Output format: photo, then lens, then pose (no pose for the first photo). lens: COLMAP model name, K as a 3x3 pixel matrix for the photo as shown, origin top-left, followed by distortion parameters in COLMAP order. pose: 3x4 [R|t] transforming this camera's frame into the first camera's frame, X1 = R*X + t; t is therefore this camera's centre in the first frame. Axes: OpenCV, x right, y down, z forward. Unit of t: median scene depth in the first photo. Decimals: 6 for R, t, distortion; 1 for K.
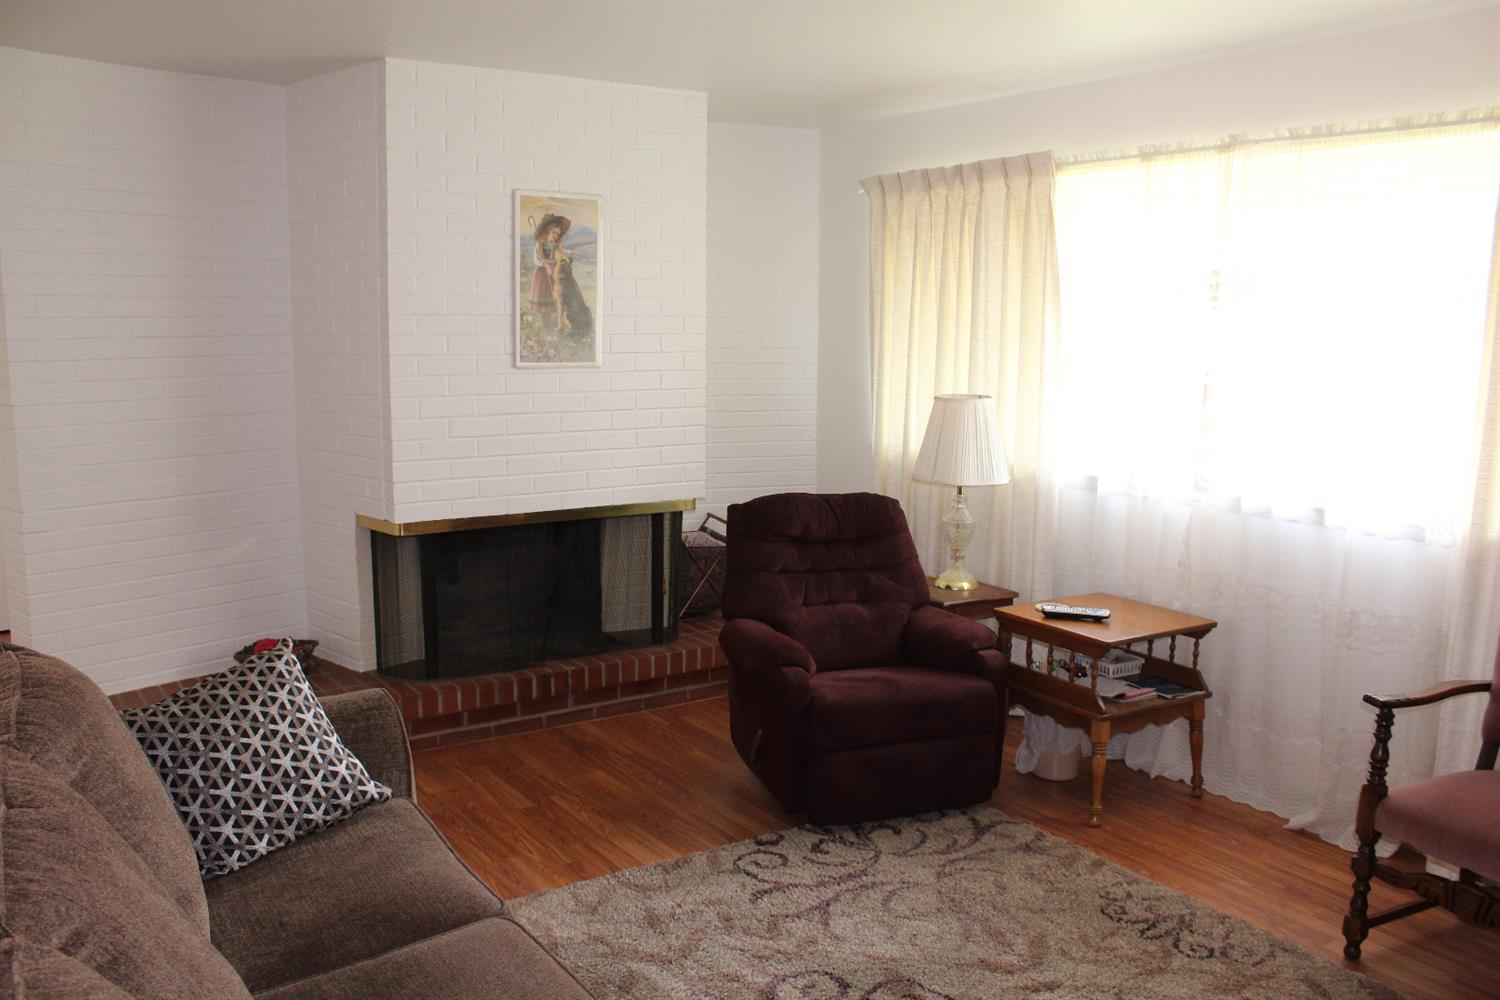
lens RADIAL K [[1232.3, 0, 750.0], [0, 1232.3, 500.0], [0, 0, 1]] dist [-0.154766, 0.139606]
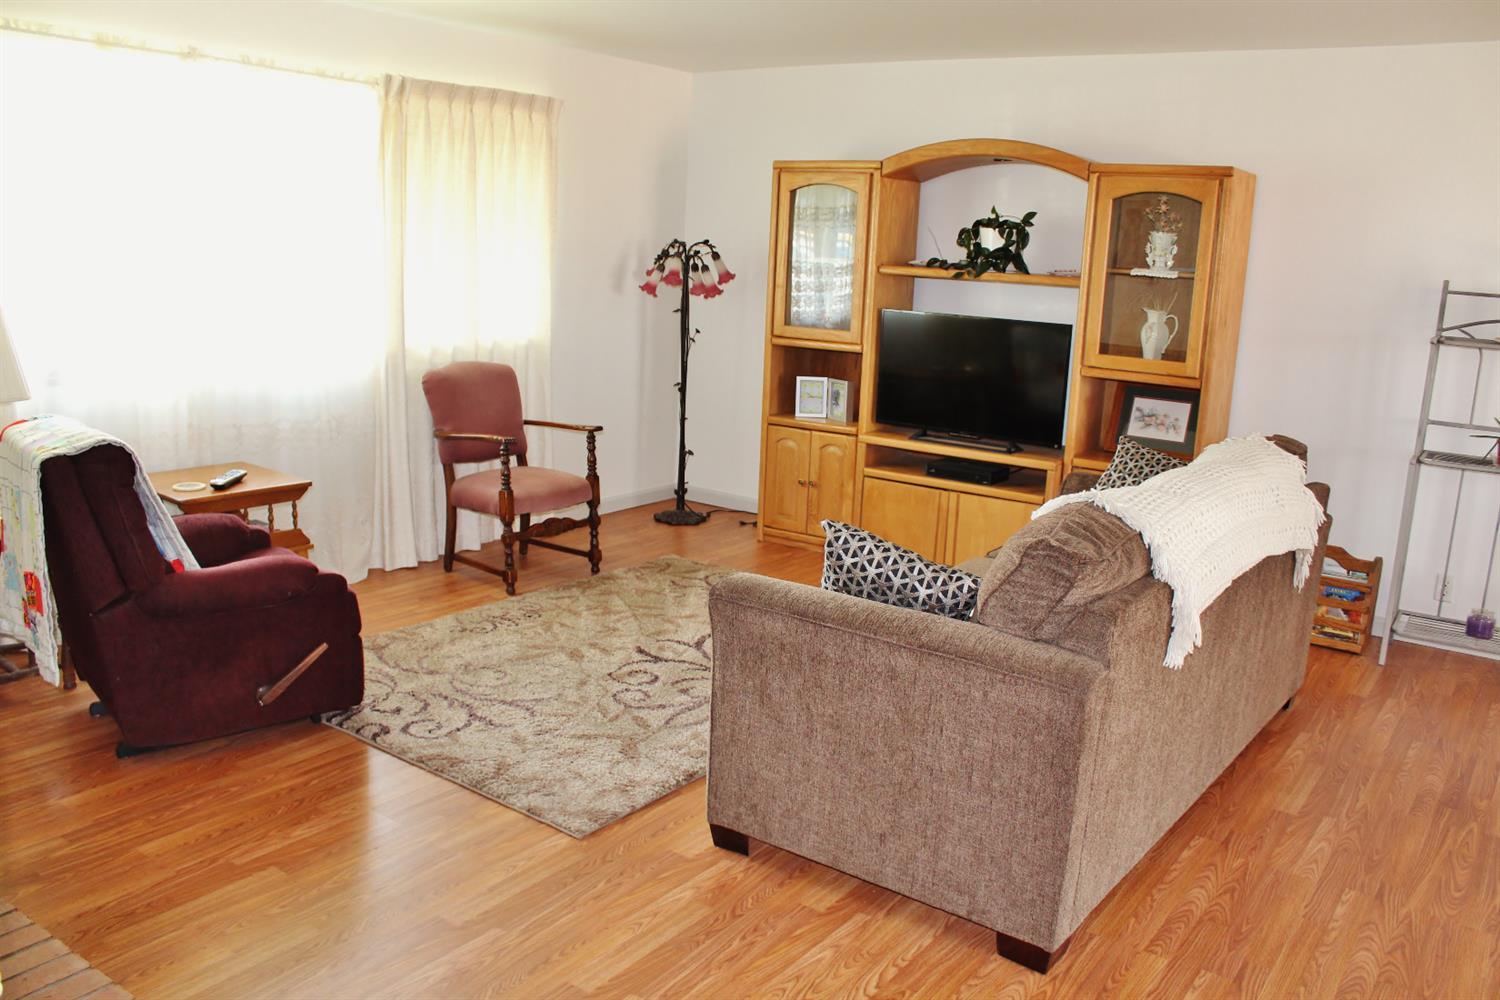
lens RADIAL K [[1232.3, 0, 750.0], [0, 1232.3, 500.0], [0, 0, 1]] dist [-0.154766, 0.139606]
pose [[-0.339401, -0.236106, 0.910528, -1.029234], [0.067080, 0.959446, 0.273795, -0.181408], [-0.938247, 0.154004, -0.309798, 1.019630]]
